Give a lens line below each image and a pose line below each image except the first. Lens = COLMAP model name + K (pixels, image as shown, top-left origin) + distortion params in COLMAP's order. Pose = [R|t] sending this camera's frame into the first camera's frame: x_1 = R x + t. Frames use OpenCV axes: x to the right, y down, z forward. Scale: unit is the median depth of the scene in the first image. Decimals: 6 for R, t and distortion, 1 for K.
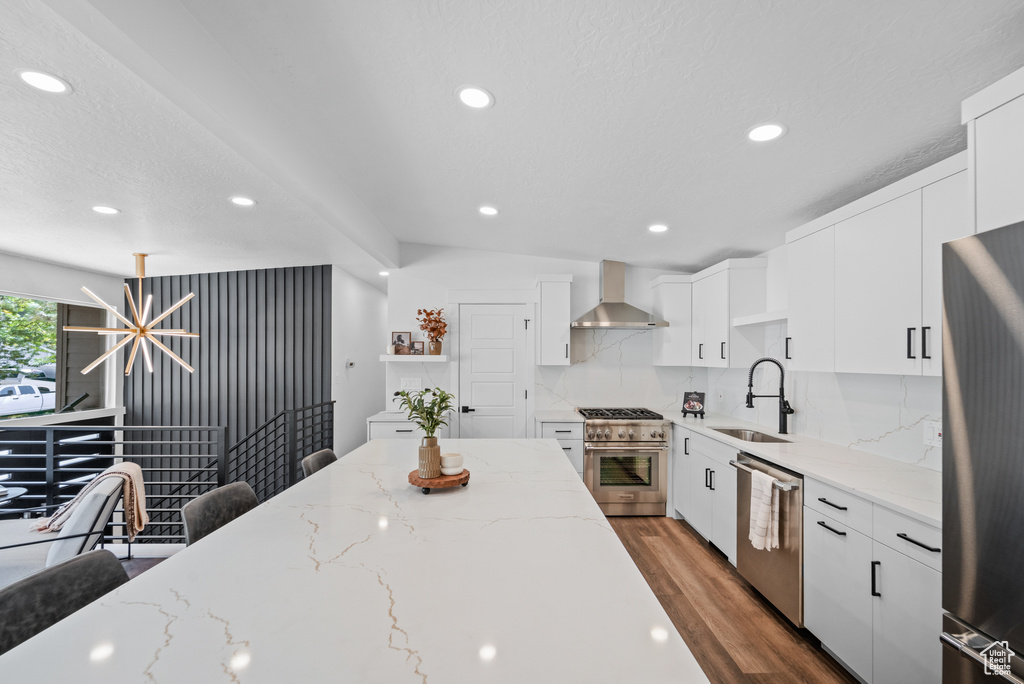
lens RADIAL K [[432.5, 0, 522.1], [0, 432.5, 350.7], [0, 0, 1]] dist [0.003849, 0.000279]
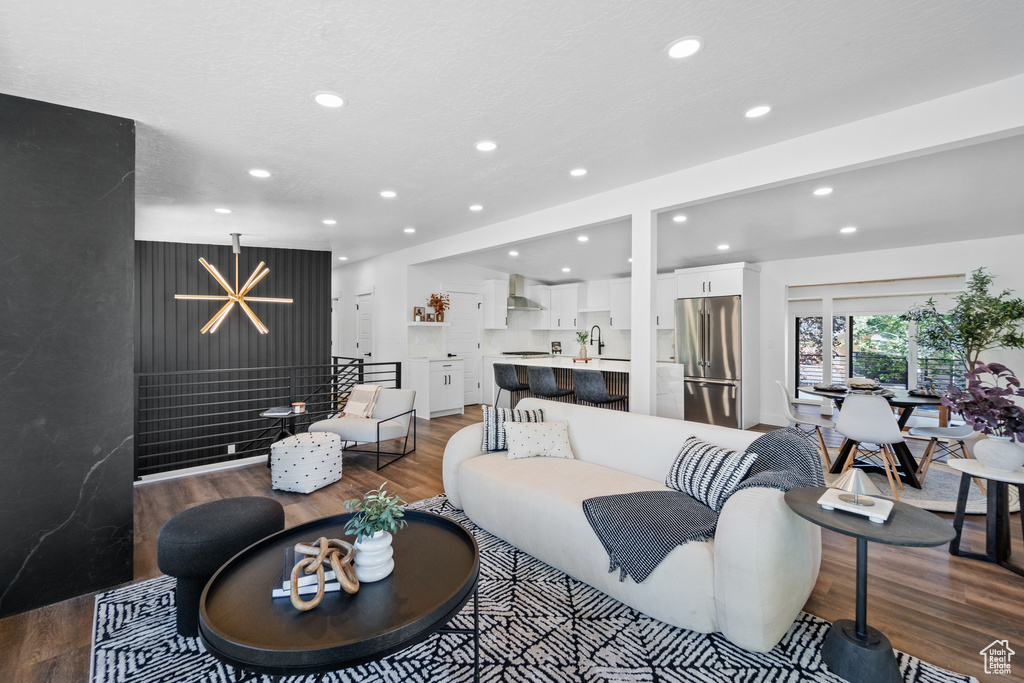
lens RADIAL K [[432.5, 0, 532.9], [0, 432.5, 333.8], [0, 0, 1]] dist [0.003849, 0.000279]
pose [[0.722099, -0.000145, 0.691790, -1.179771], [-0.014324, 0.999782, 0.015161, 0.026791], [-0.691641, -0.020857, 0.721940, -0.468070]]
